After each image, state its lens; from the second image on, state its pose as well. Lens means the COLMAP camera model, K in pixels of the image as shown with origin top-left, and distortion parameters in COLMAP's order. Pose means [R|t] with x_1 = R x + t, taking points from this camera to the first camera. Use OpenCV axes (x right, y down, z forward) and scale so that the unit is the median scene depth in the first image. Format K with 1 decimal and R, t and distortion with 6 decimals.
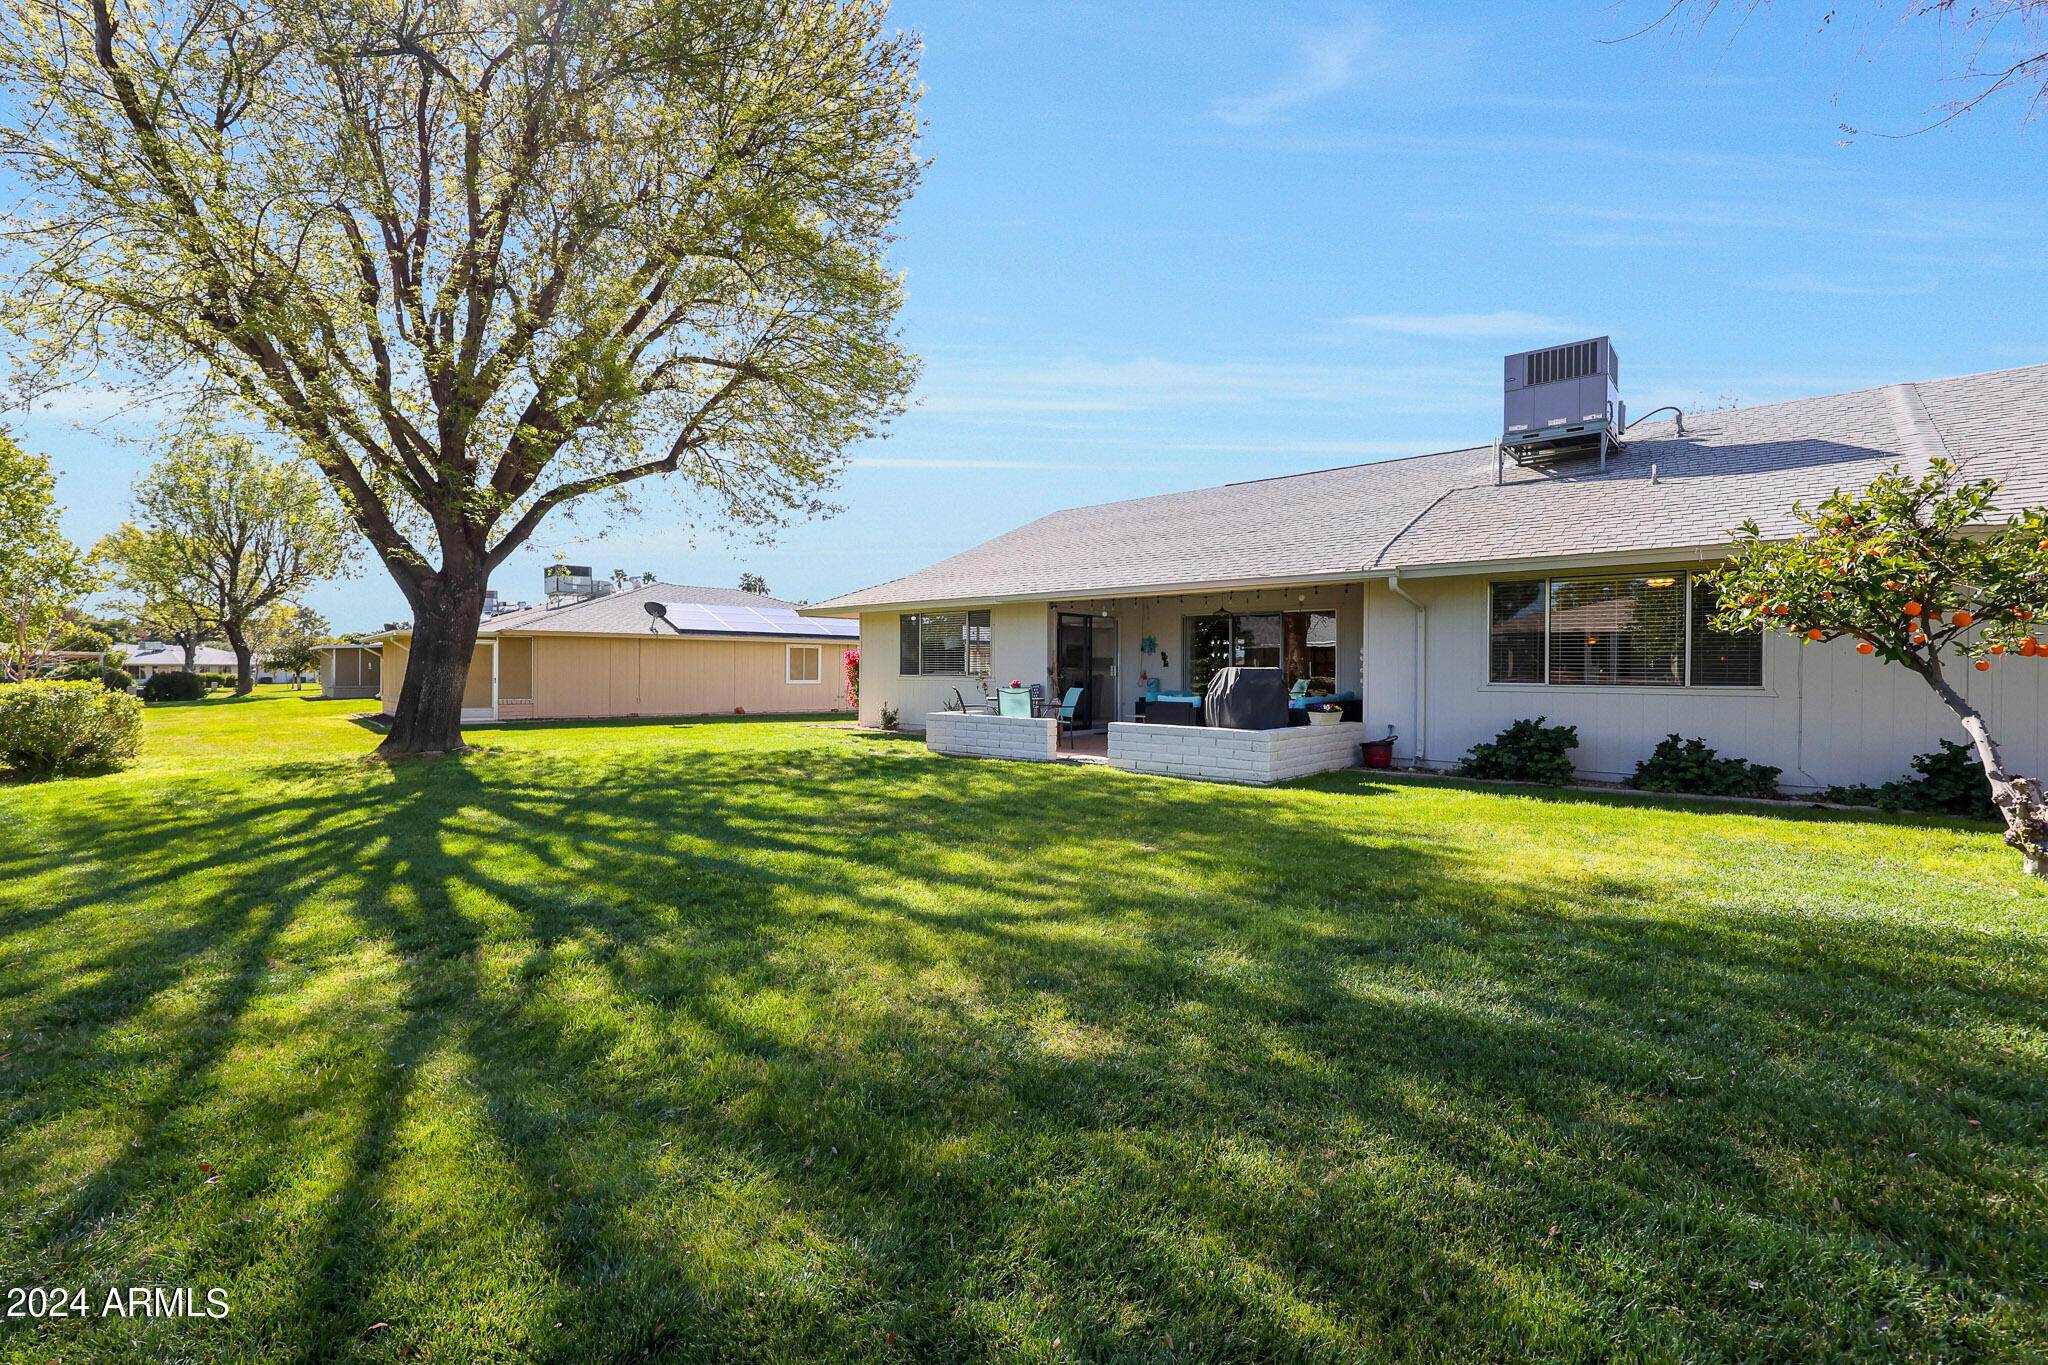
lens RADIAL K [[902.1, 0, 1027.9], [0, 902.1, 676.3], [0, 0, 1]] dist [0.000804, 0.001144]
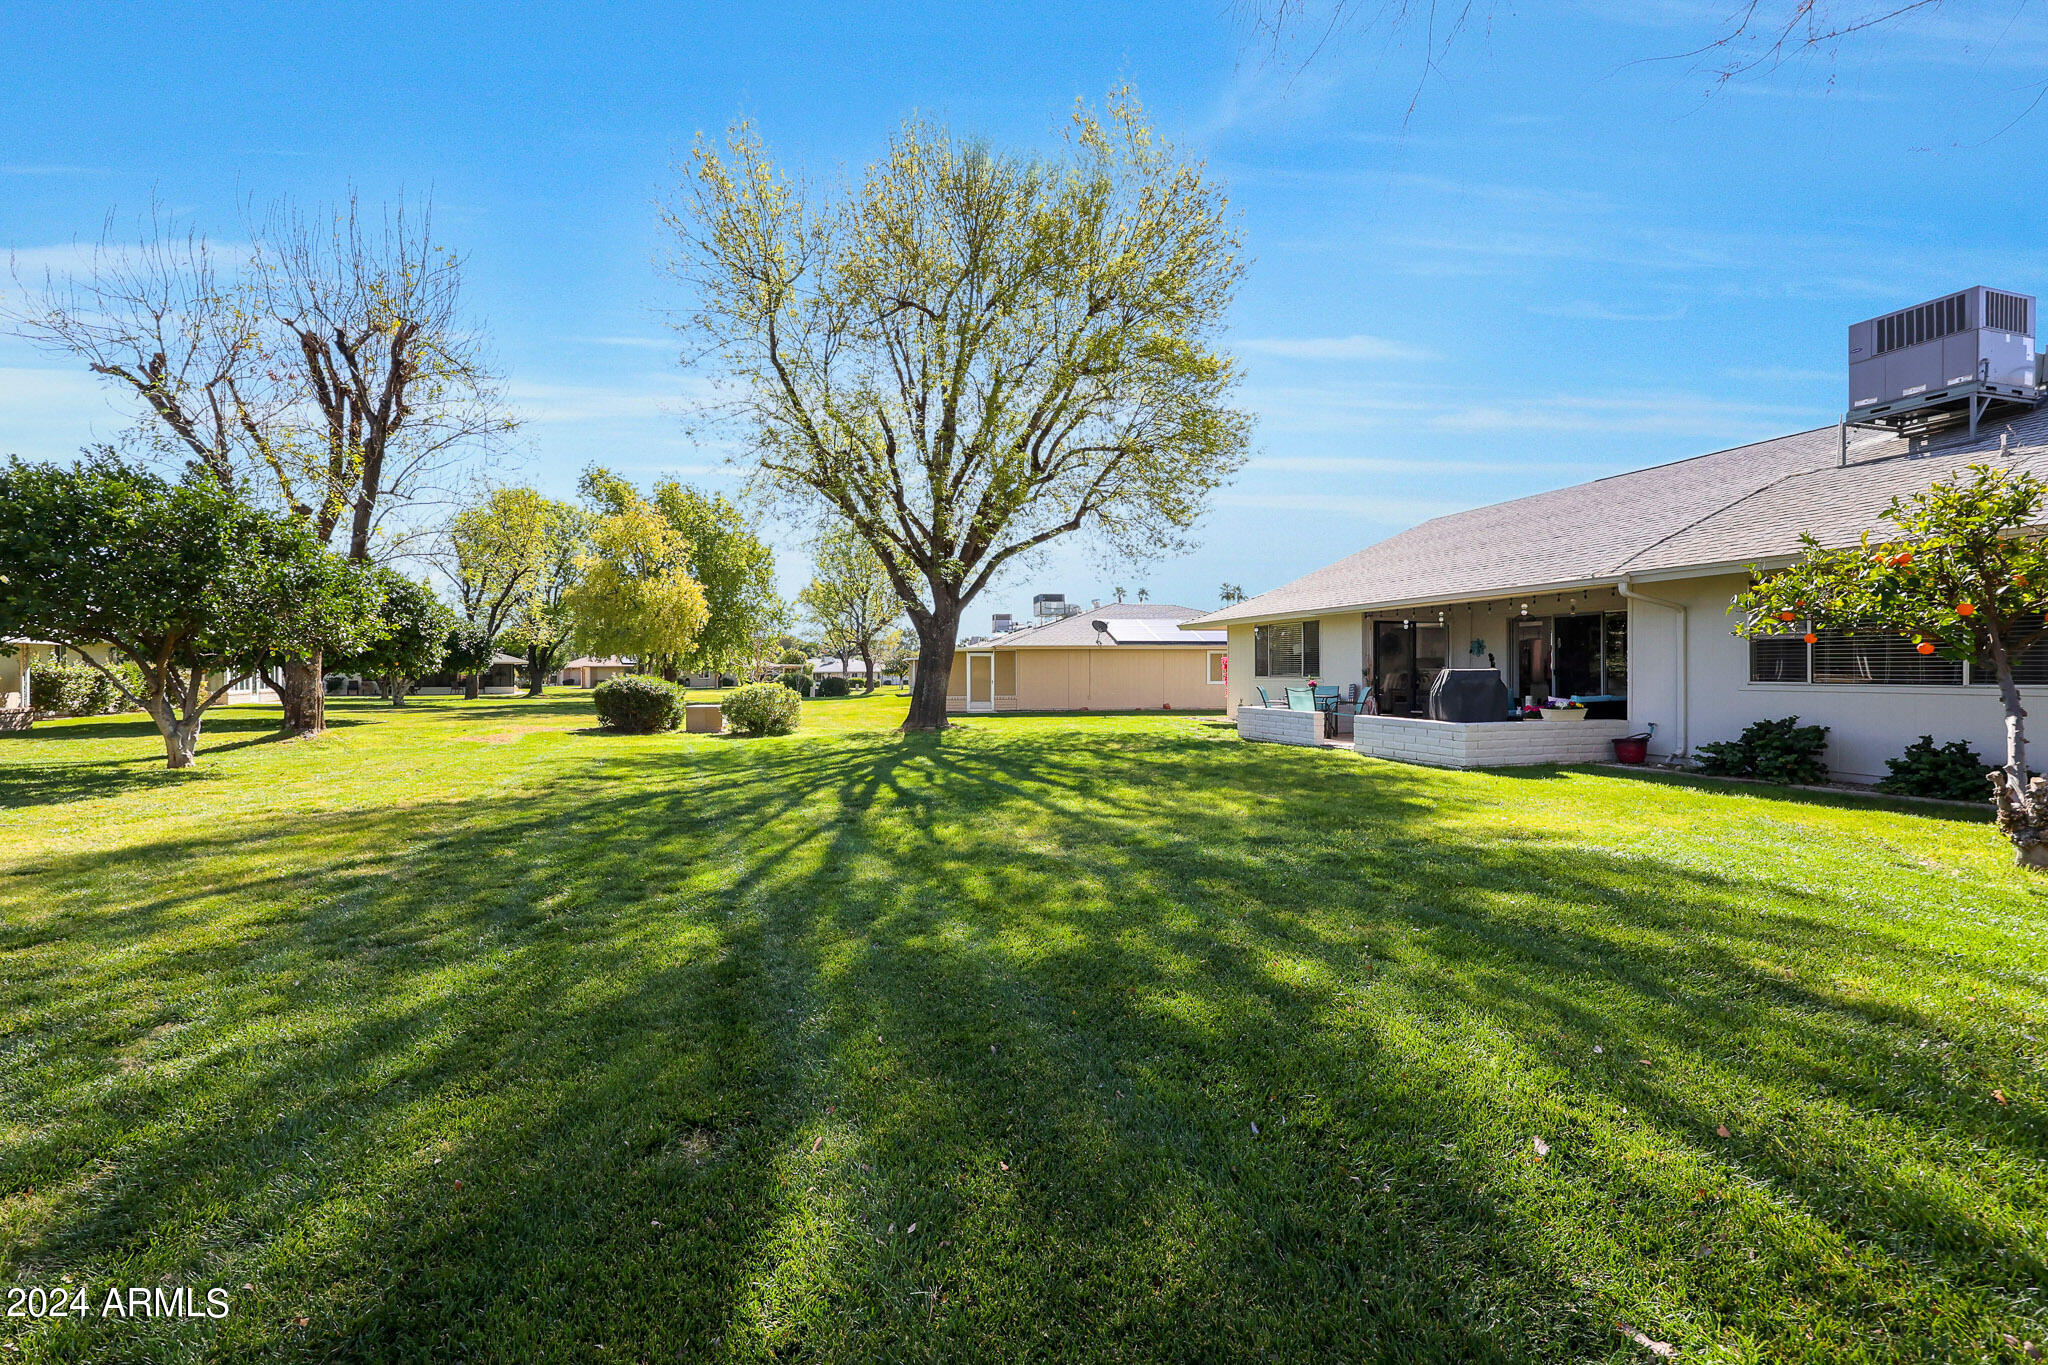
lens RADIAL K [[902.1, 0, 1027.9], [0, 902.1, 676.3], [0, 0, 1]] dist [0.000804, 0.001144]
pose [[0.843867, -0.006654, -0.536511, 0.316062], [0.006398, 0.999977, -0.002338, -0.001279], [0.536514, -0.001460, 0.843890, -0.225561]]
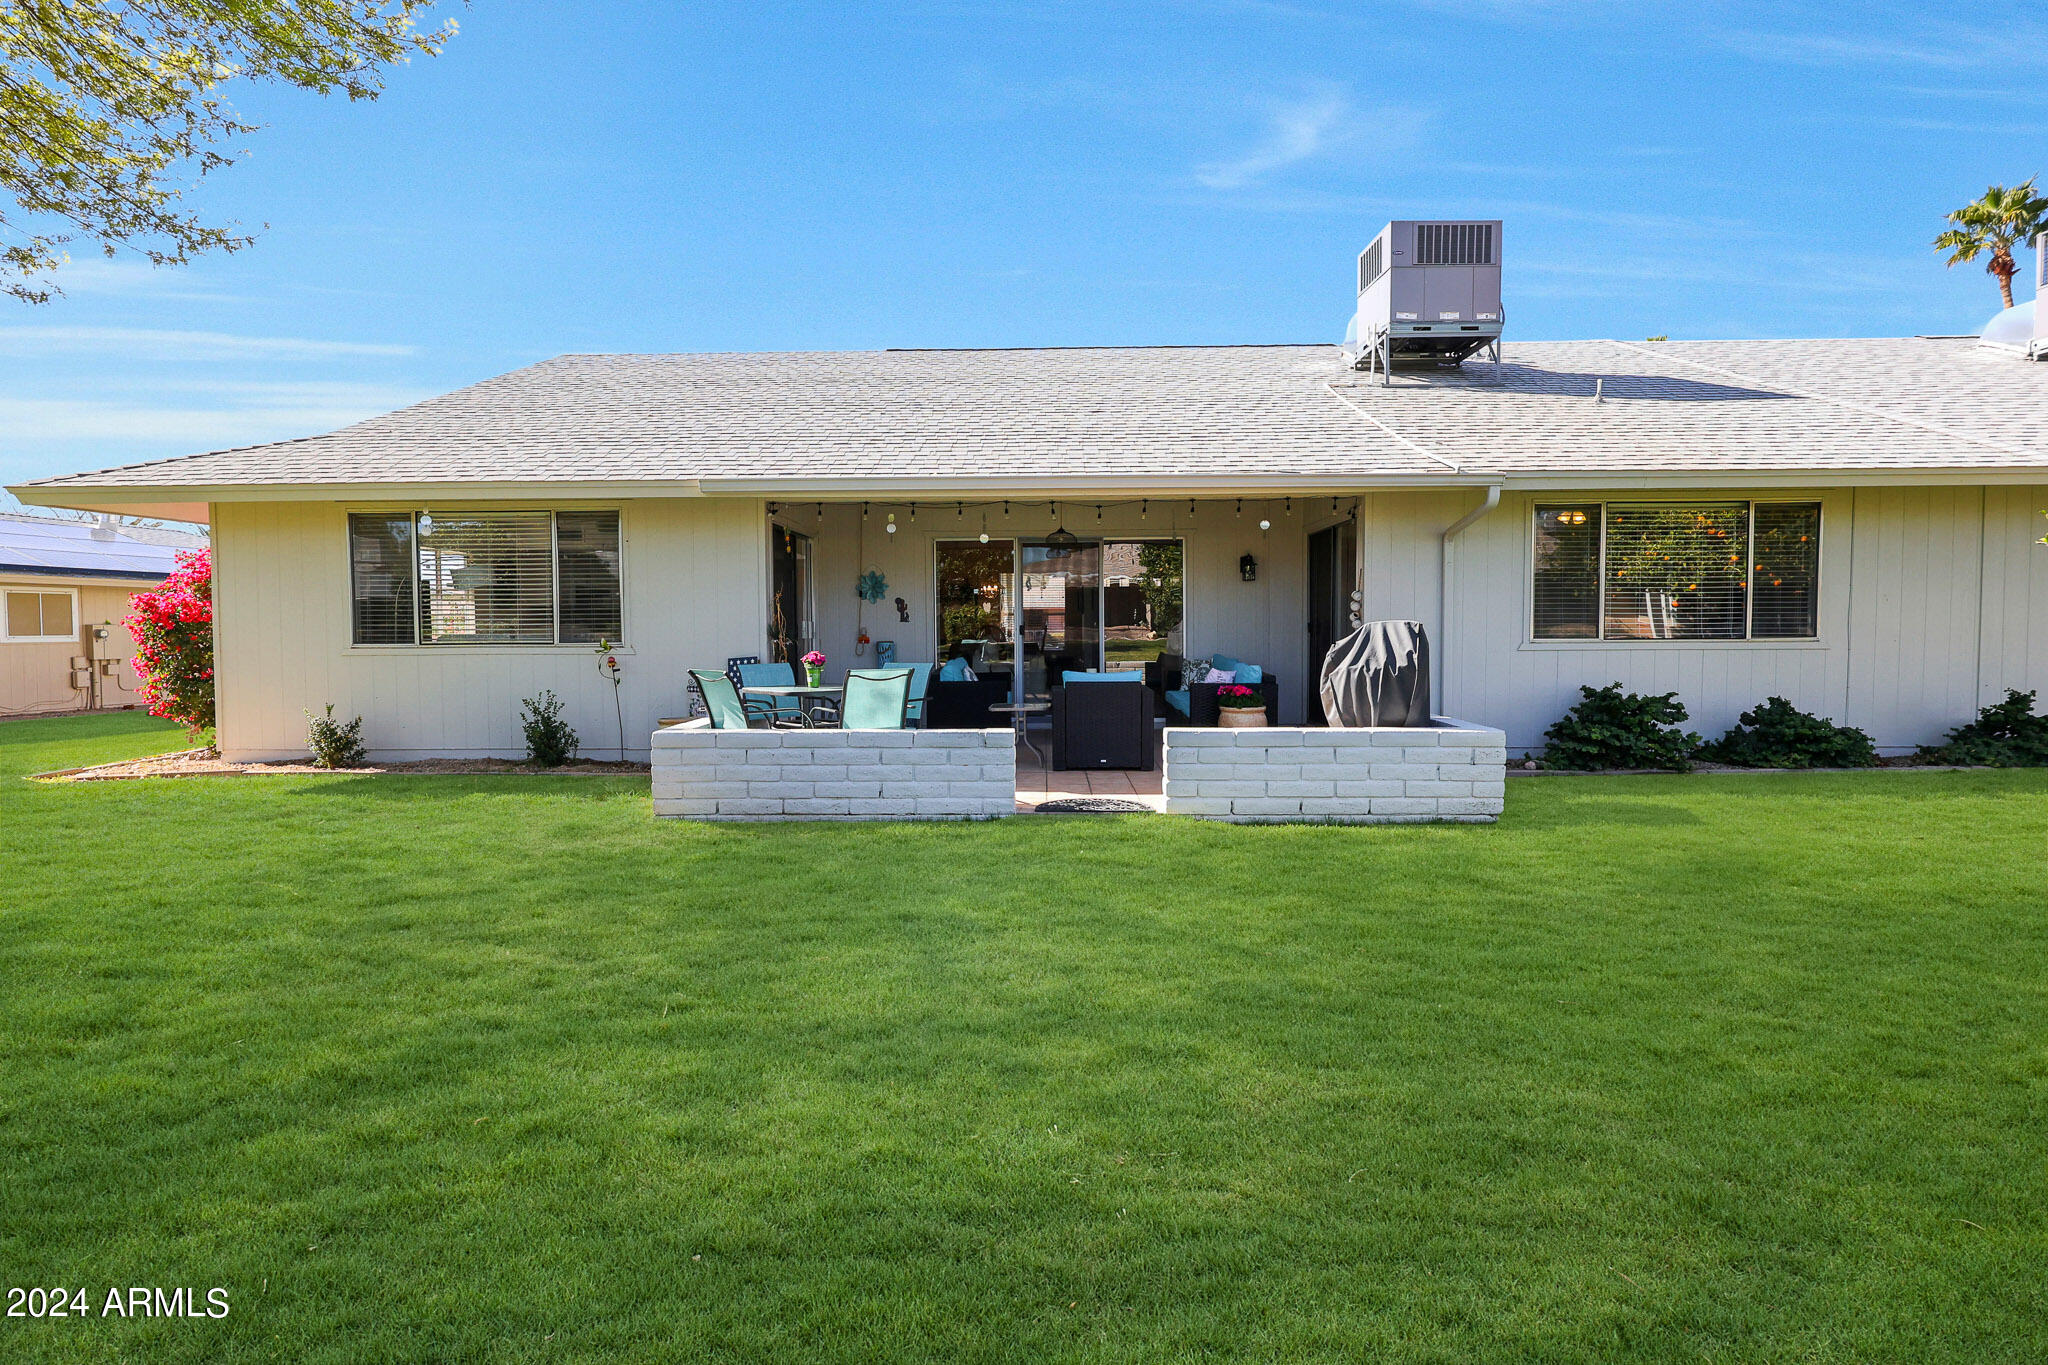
lens RADIAL K [[1027.7, 0, 1022.5], [0, 1027.7, 653.6], [0, 0, 1]] dist [0.000563, 0.000068]
pose [[0.763805, -0.028482, 0.644818, -0.305869], [0.014901, 0.999538, 0.026499, -0.007897], [-0.645275, -0.010631, 0.763877, 0.525349]]
